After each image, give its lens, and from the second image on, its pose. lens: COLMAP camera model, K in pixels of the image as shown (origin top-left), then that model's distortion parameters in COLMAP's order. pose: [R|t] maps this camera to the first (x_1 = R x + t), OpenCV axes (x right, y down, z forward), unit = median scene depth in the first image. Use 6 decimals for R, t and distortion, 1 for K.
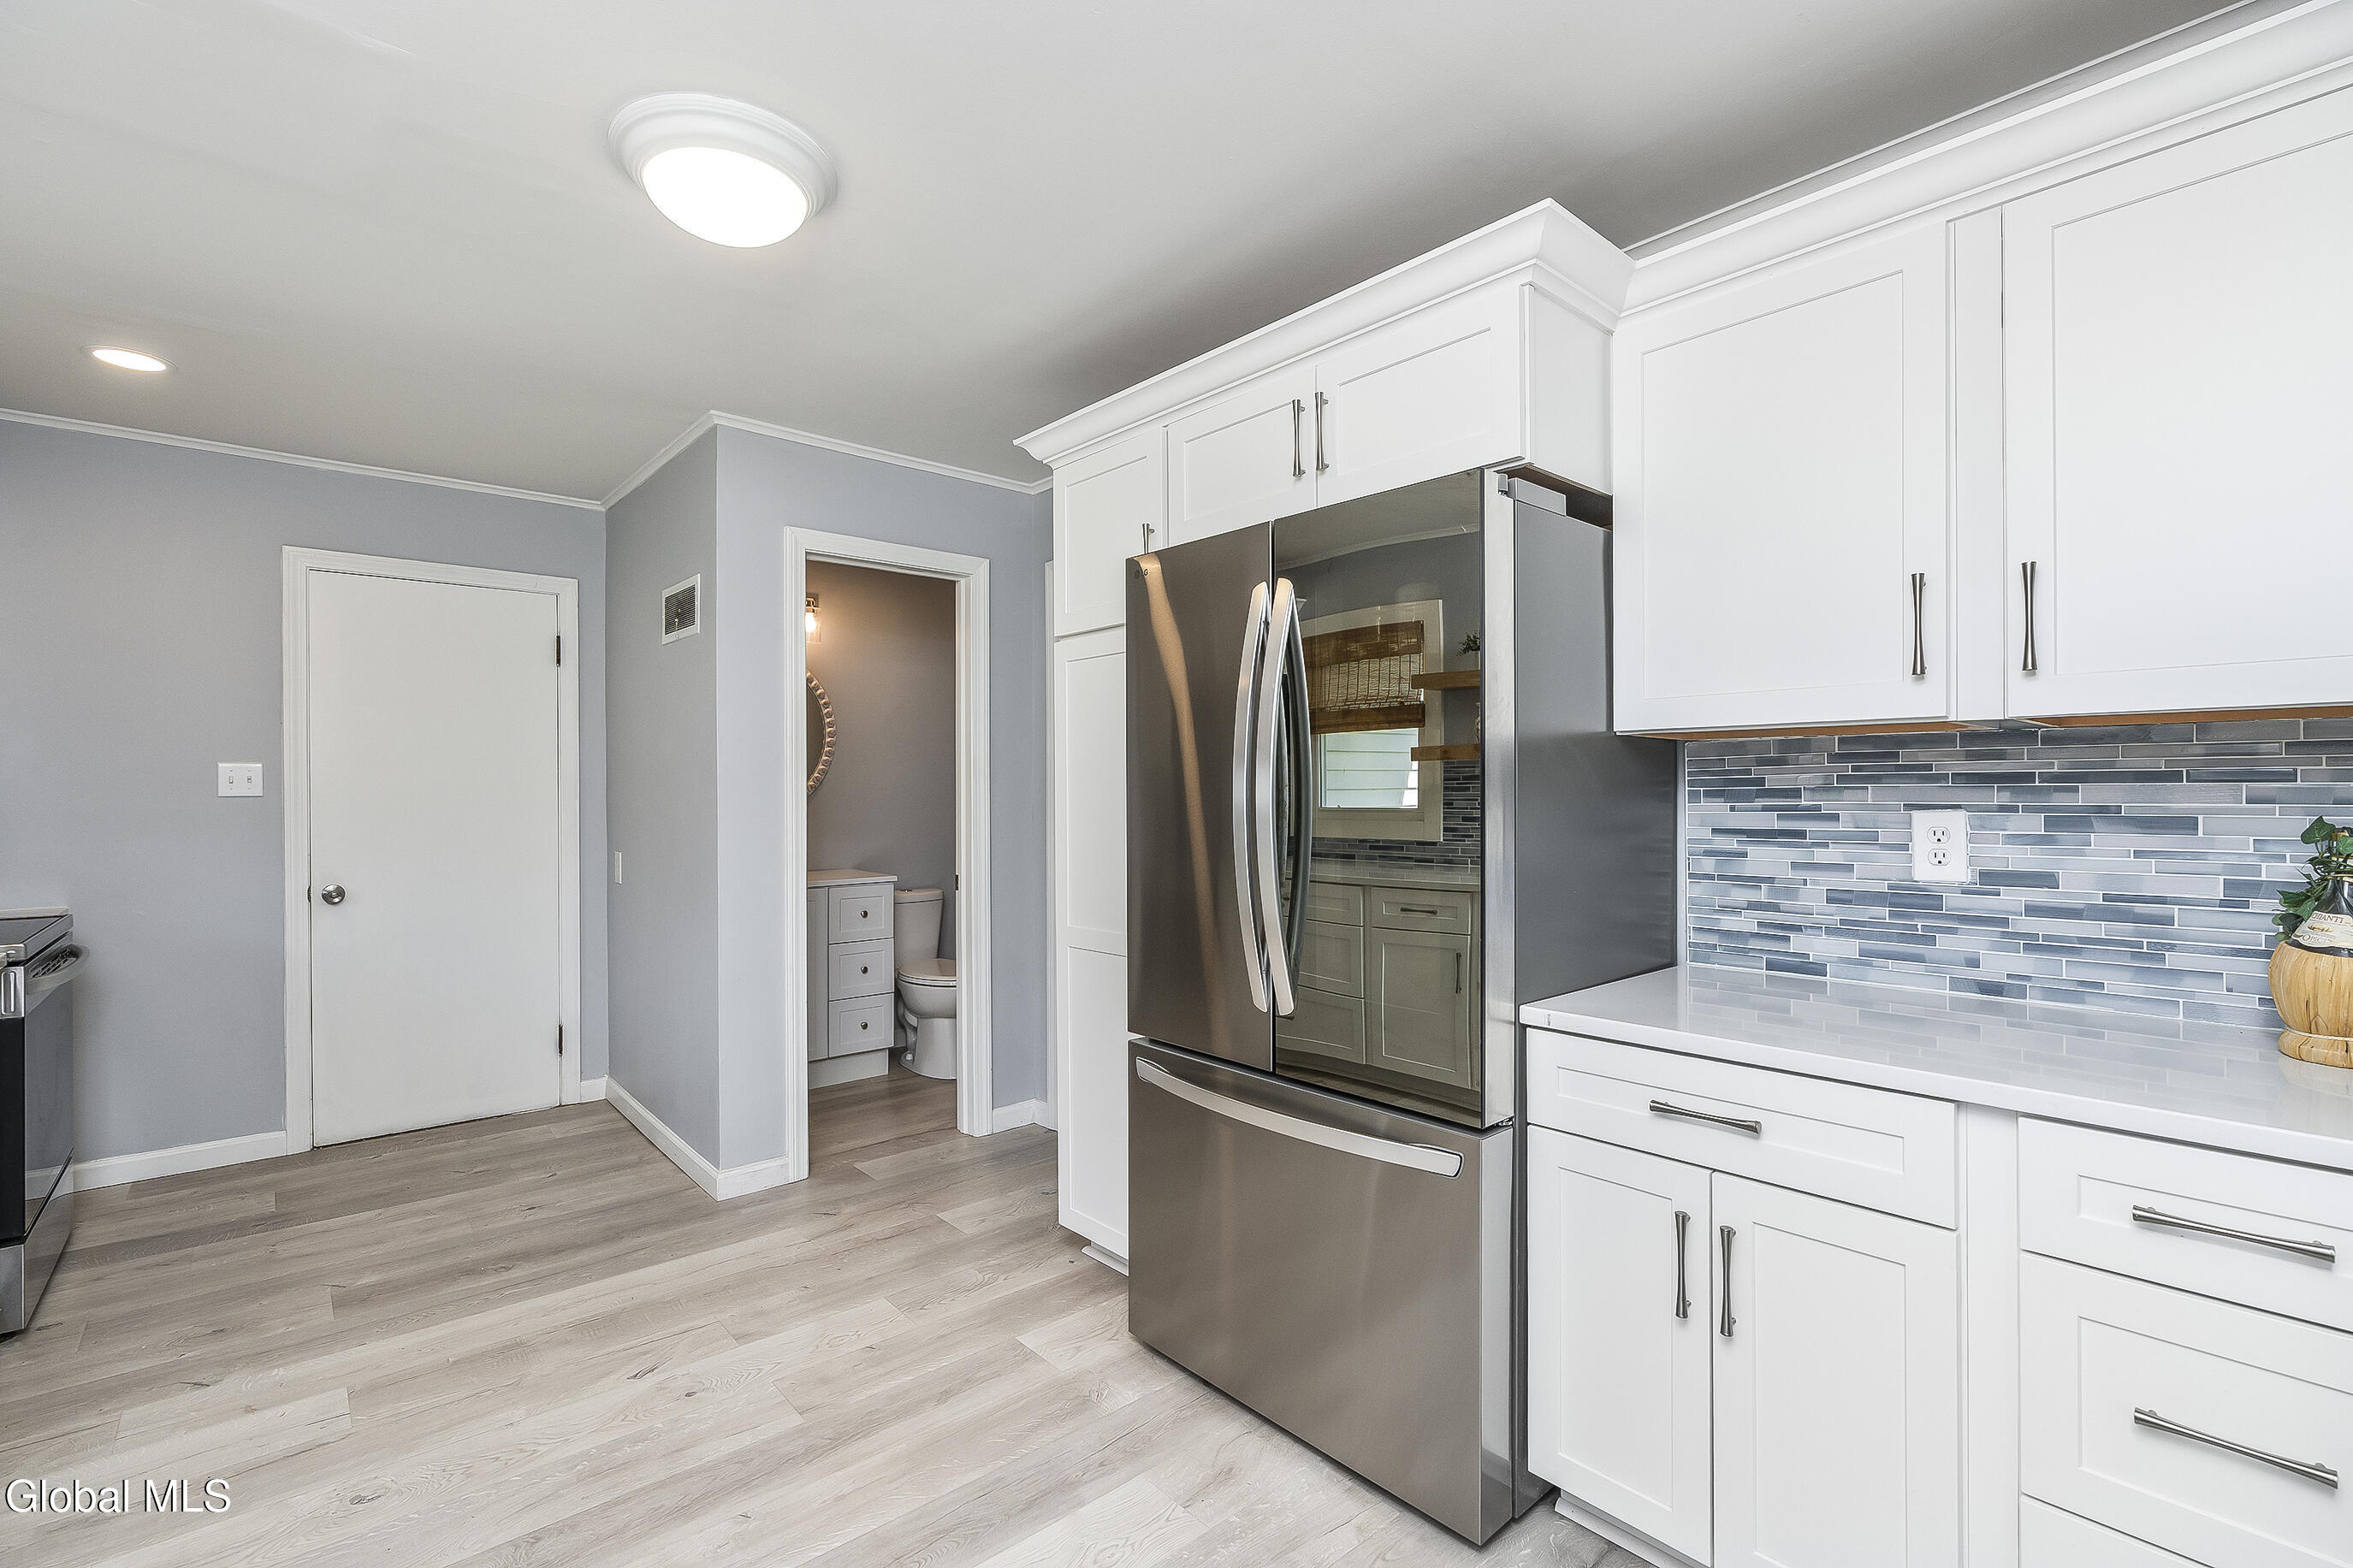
lens RADIAL K [[1065.9, 0, 1177.4], [0, 1065.9, 809.0], [0, 0, 1]] dist [-0.011311, 0.002543]
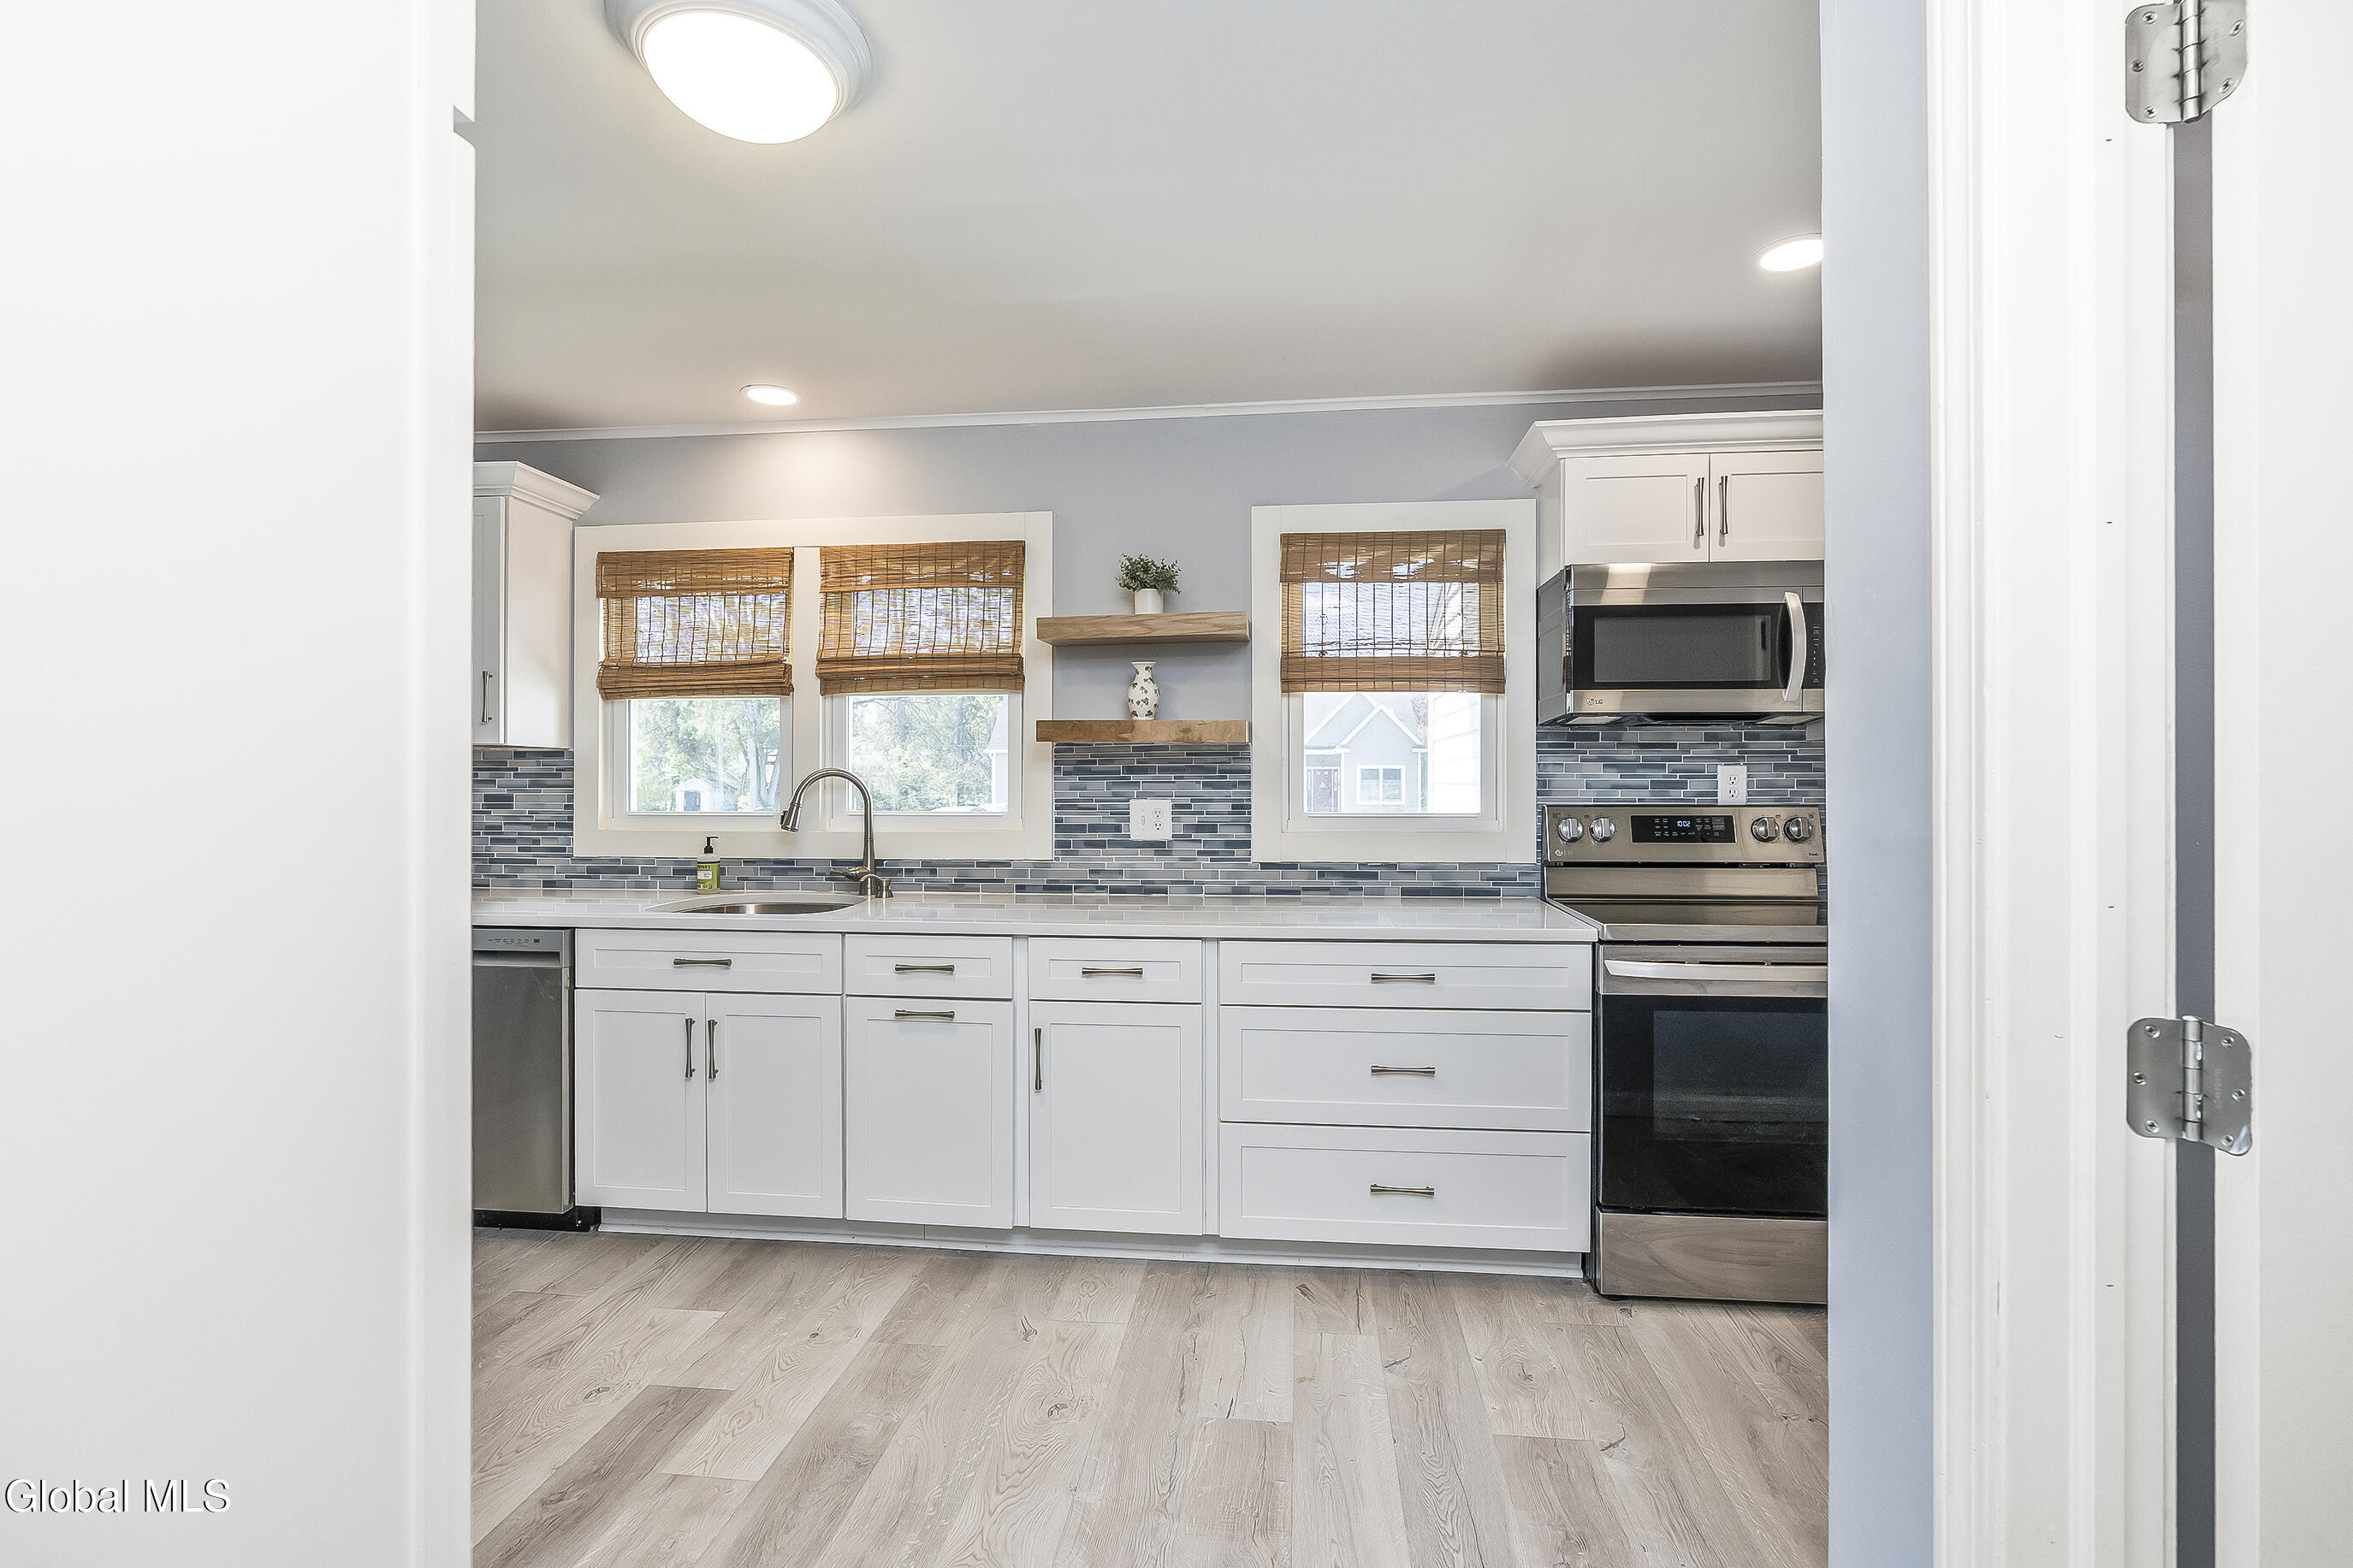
lens RADIAL K [[1065.9, 0, 1187.5], [0, 1065.9, 786.2], [0, 0, 1]] dist [-0.011311, 0.002543]
pose [[-0.735969, 0.007096, -0.676978, -0.081144], [-0.008477, 0.999770, 0.019695, -0.025105], [0.676963, 0.020234, -0.735739, 1.405250]]
